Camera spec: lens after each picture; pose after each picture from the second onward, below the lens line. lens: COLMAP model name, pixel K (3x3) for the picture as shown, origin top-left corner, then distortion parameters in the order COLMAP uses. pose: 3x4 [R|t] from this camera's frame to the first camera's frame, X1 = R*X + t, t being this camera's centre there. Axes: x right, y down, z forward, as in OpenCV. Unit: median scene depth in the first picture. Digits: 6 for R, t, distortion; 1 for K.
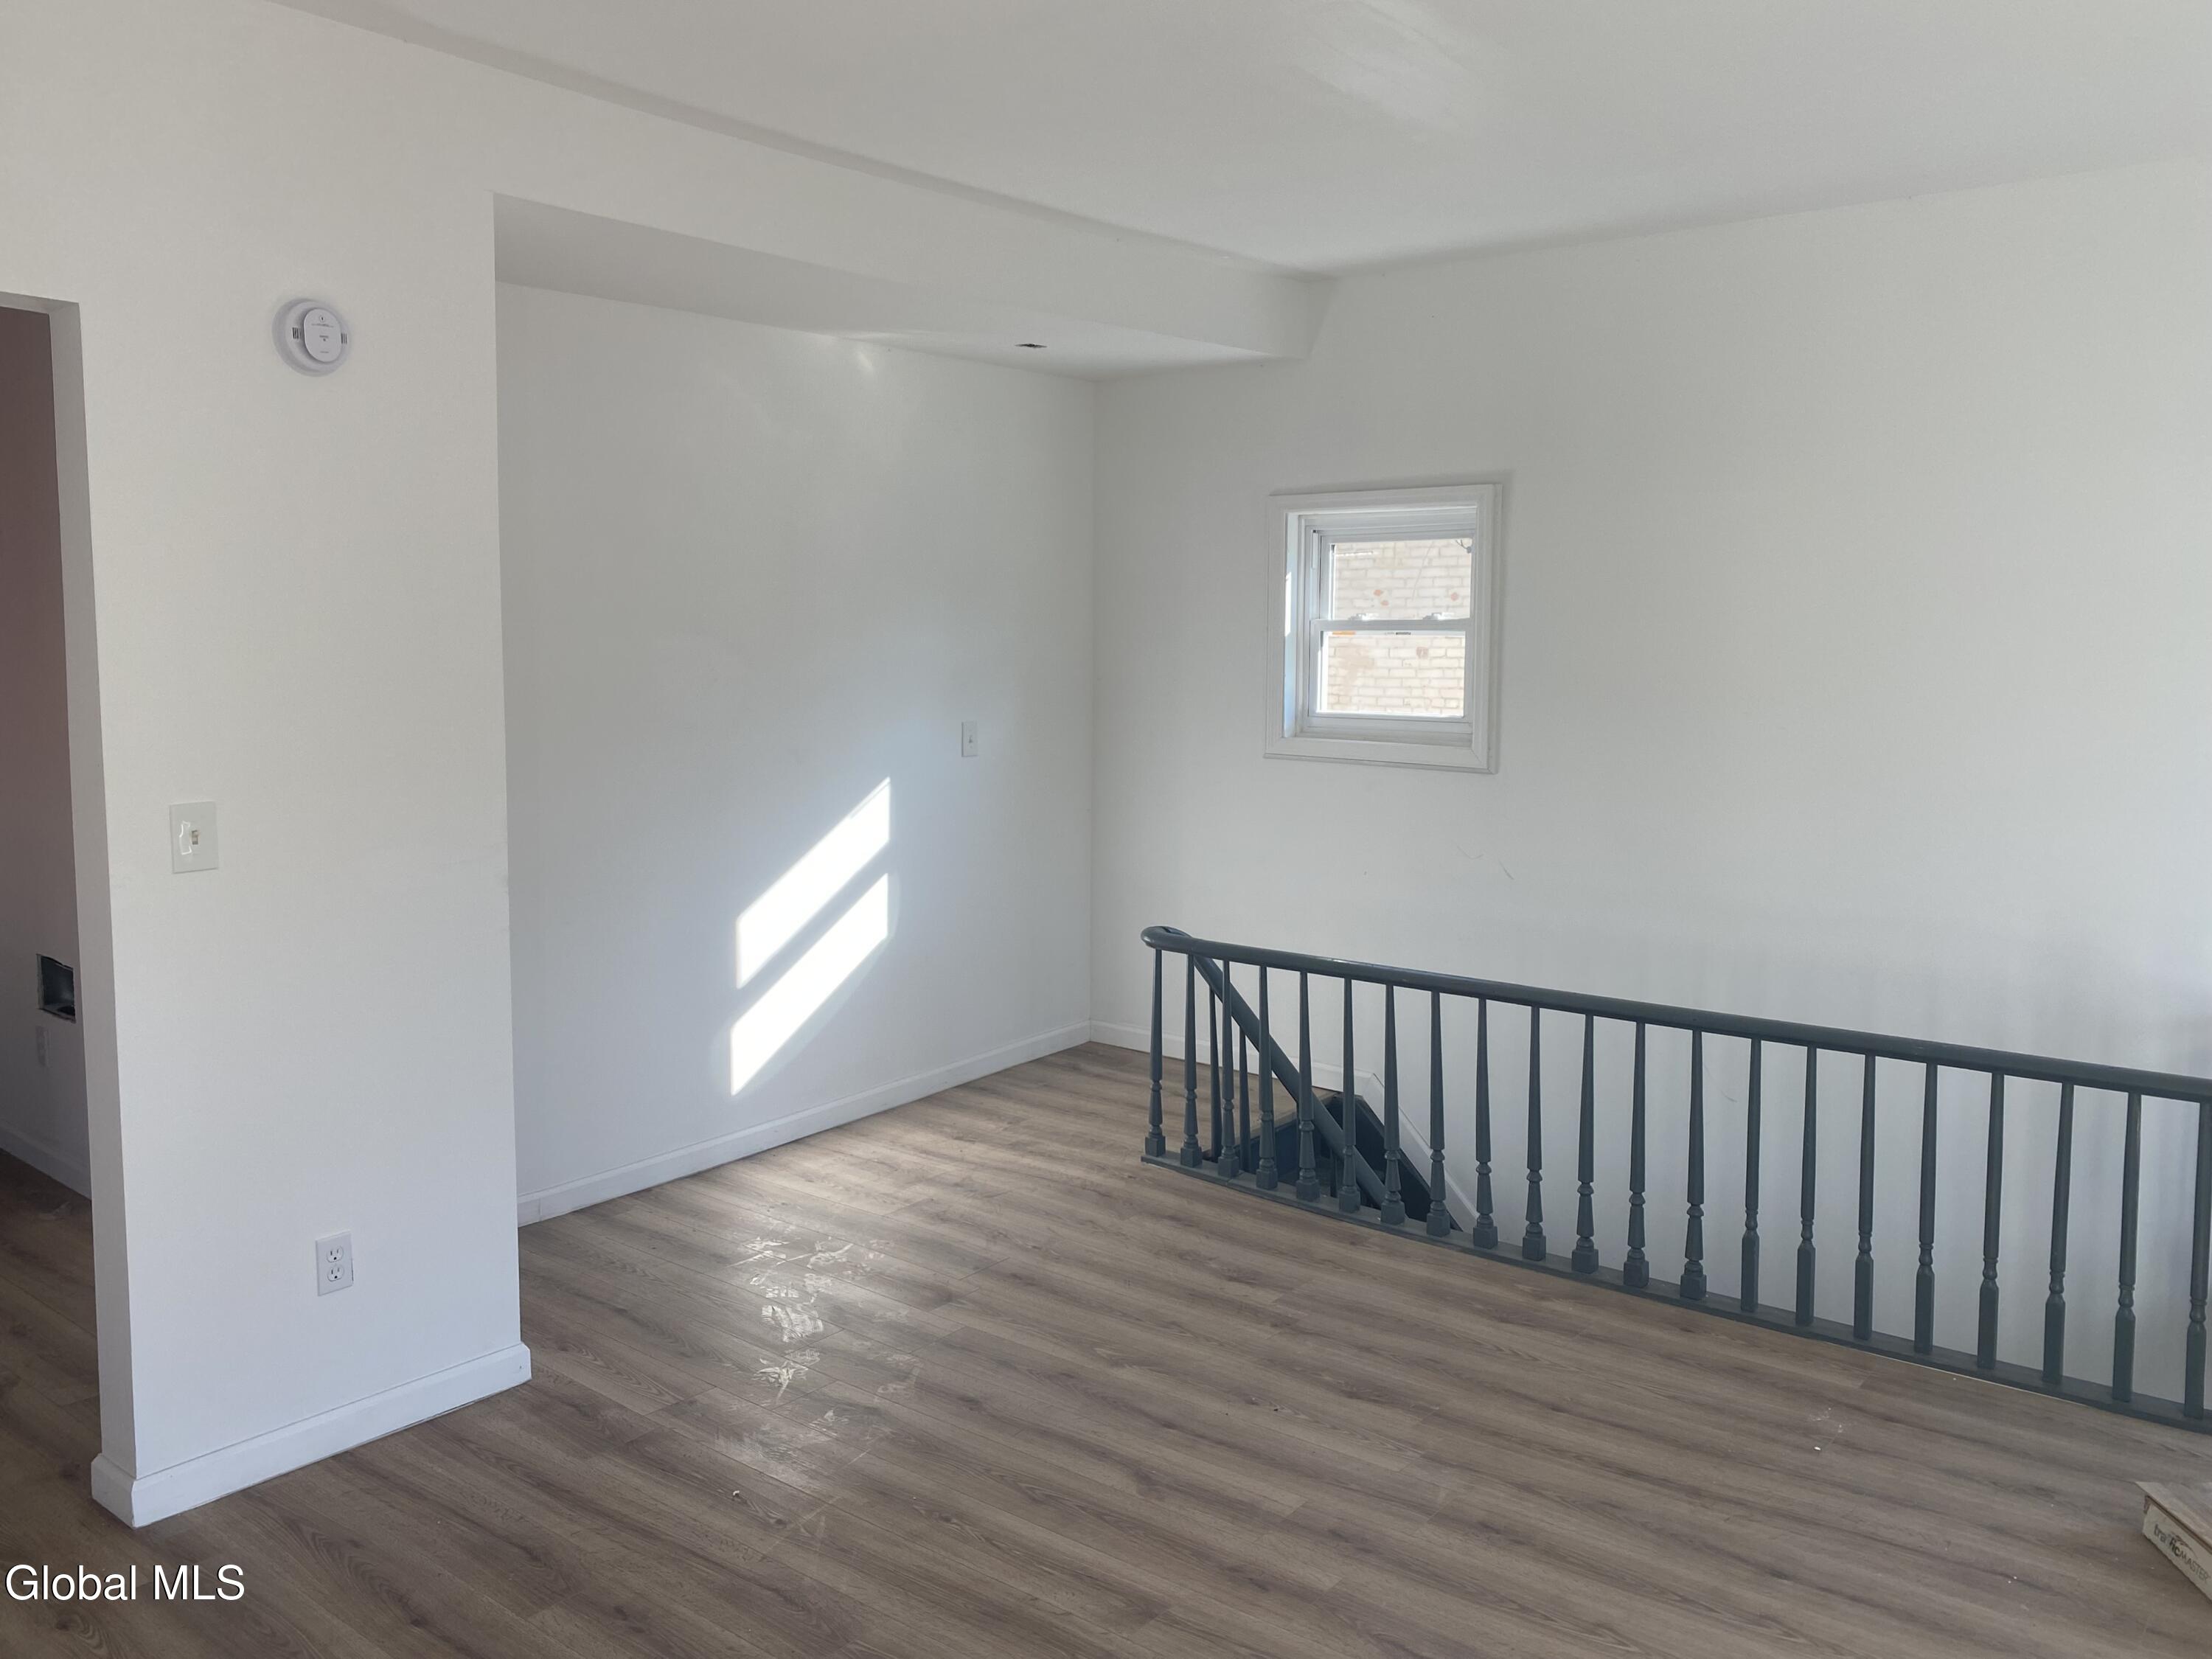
lens RADIAL K [[1708.1, 0, 1102.6], [0, 1708.1, 817.3], [0, 0, 1]] dist [0.039401, -0.039071]
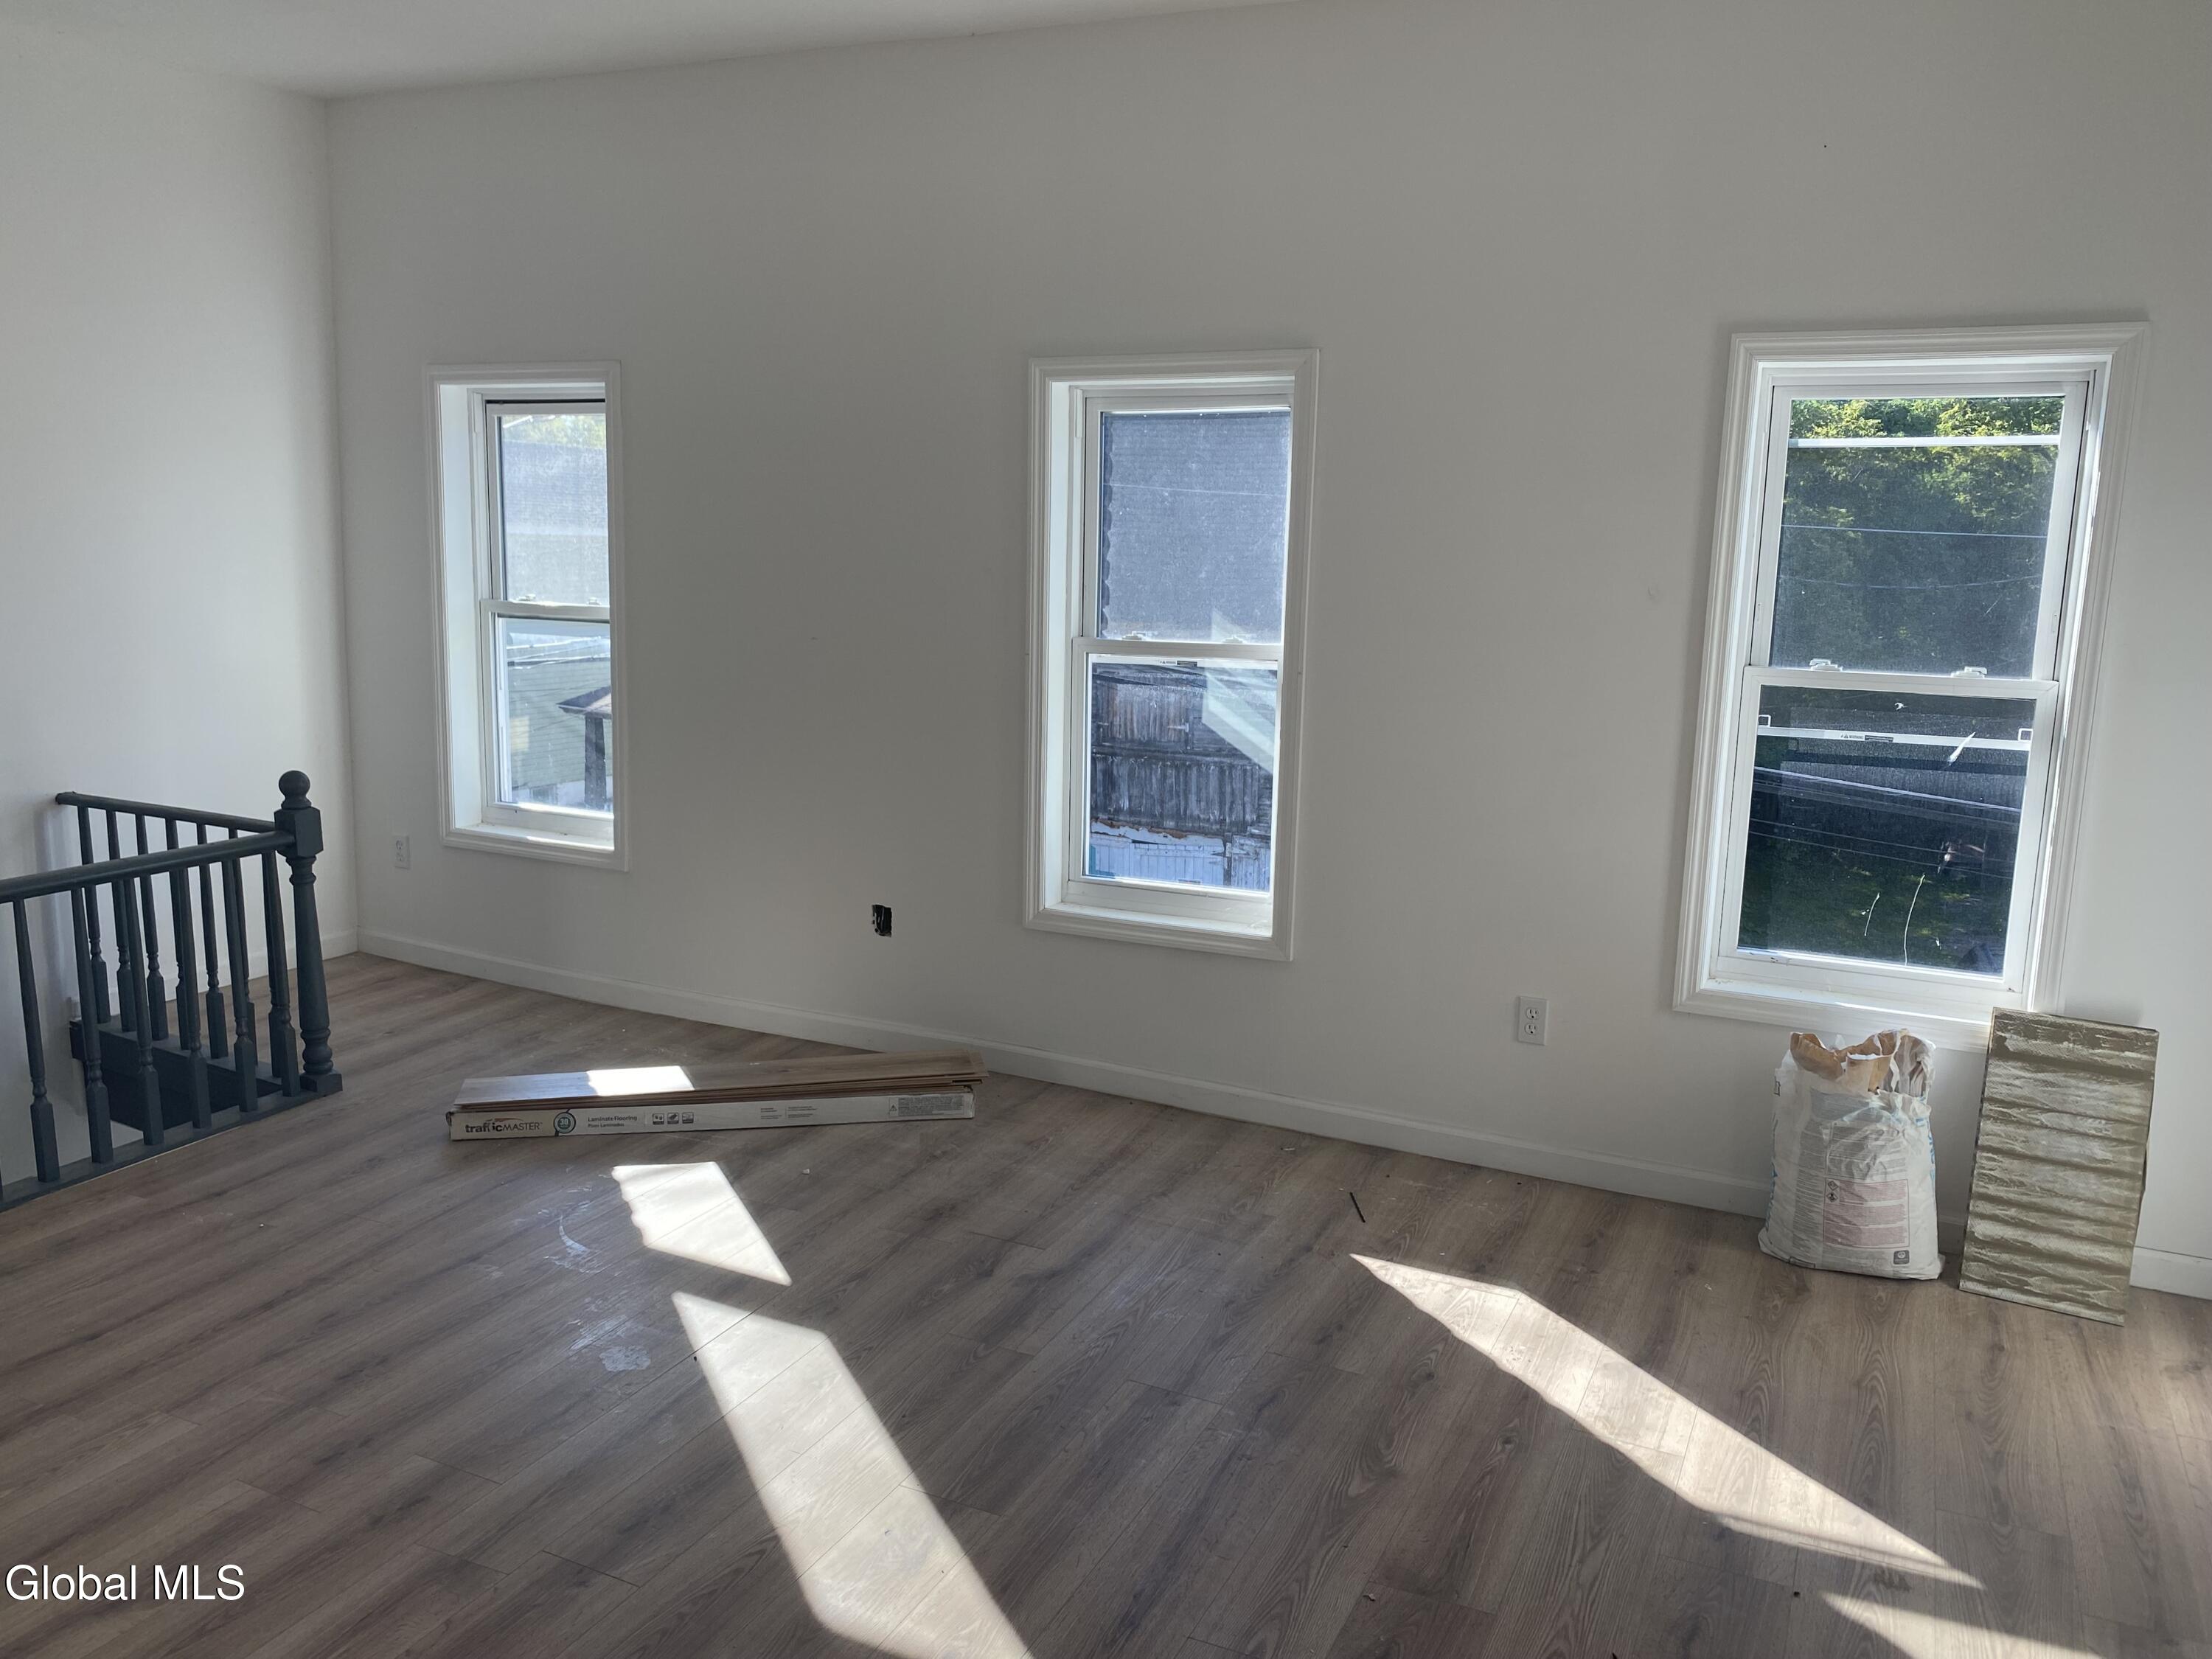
lens RADIAL K [[1708.1, 0, 1102.6], [0, 1708.1, 817.3], [0, 0, 1]] dist [0.039401, -0.039071]
pose [[-0.219269, -0.186245, 0.957723, -0.751995], [0.070940, 0.975970, 0.206035, -0.084093], [-0.973082, 0.113118, -0.200787, 0.698193]]
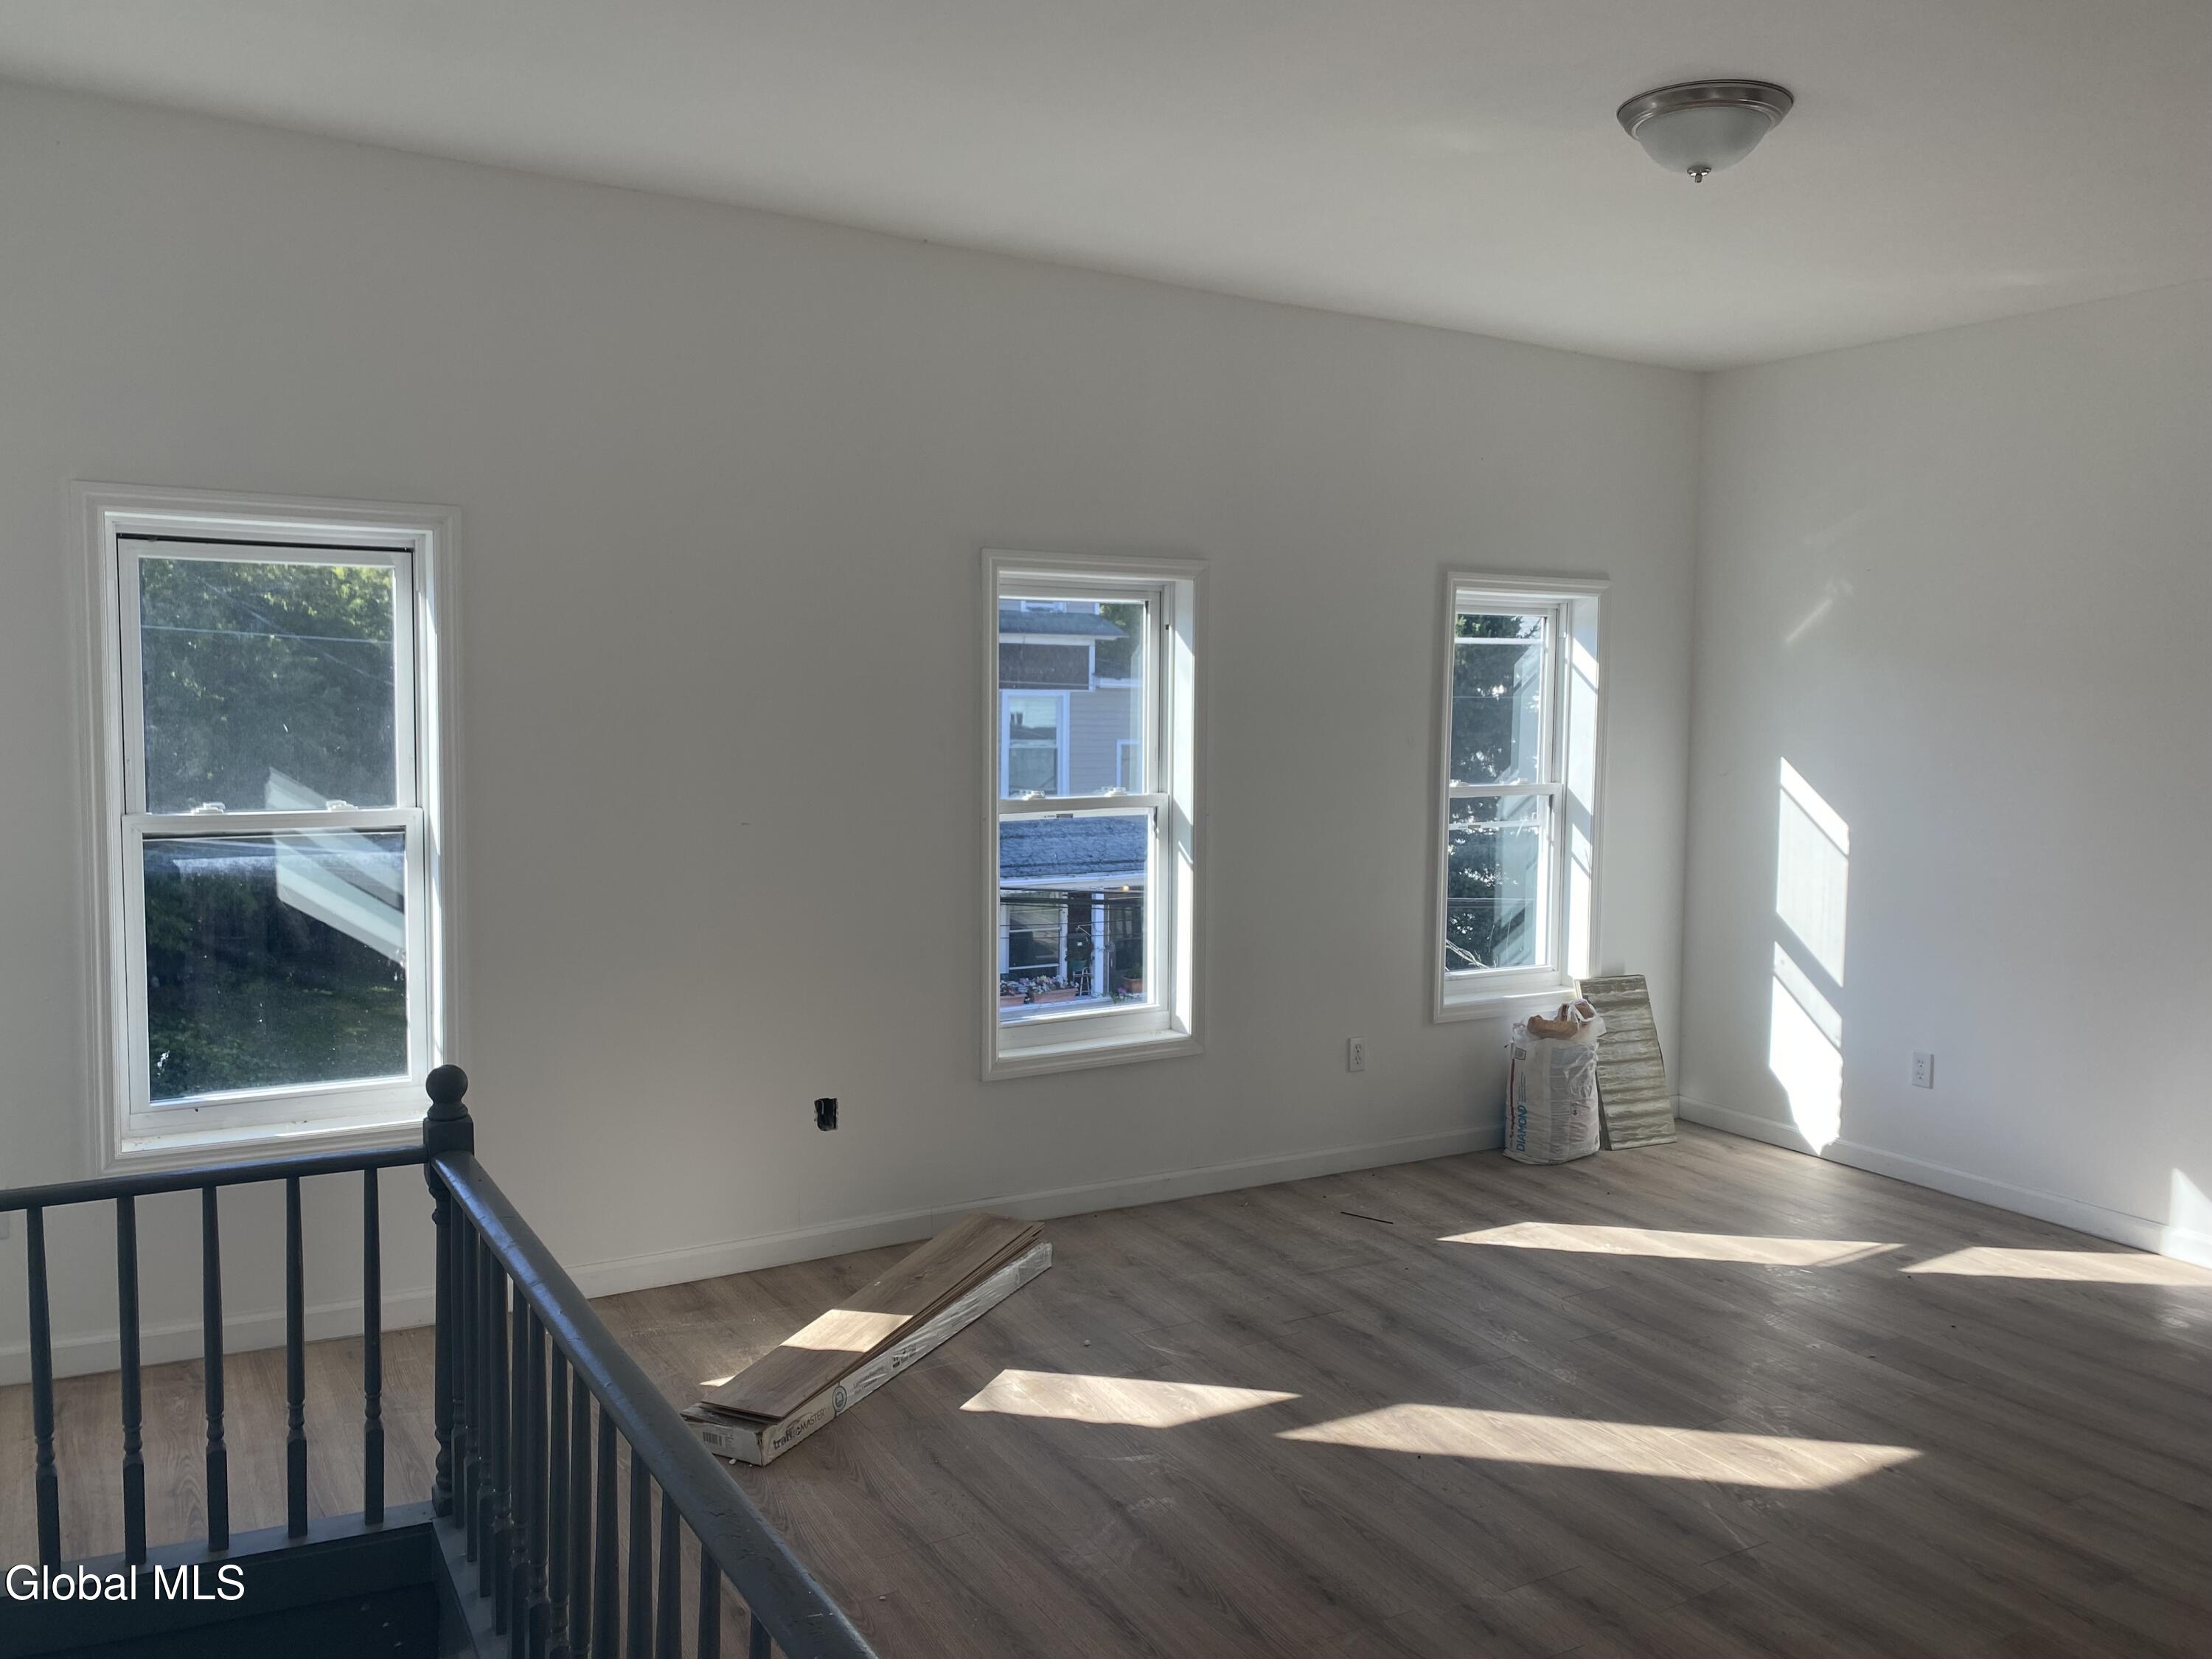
lens RADIAL K [[1708.1, 0, 1102.6], [0, 1708.1, 817.3], [0, 0, 1]] dist [0.039401, -0.039071]
pose [[-0.938555, -0.056319, 0.340504, 0.035909], [0.002766, 0.985337, 0.170597, -0.182035], [-0.345119, 0.161057, -0.924637, 1.788249]]
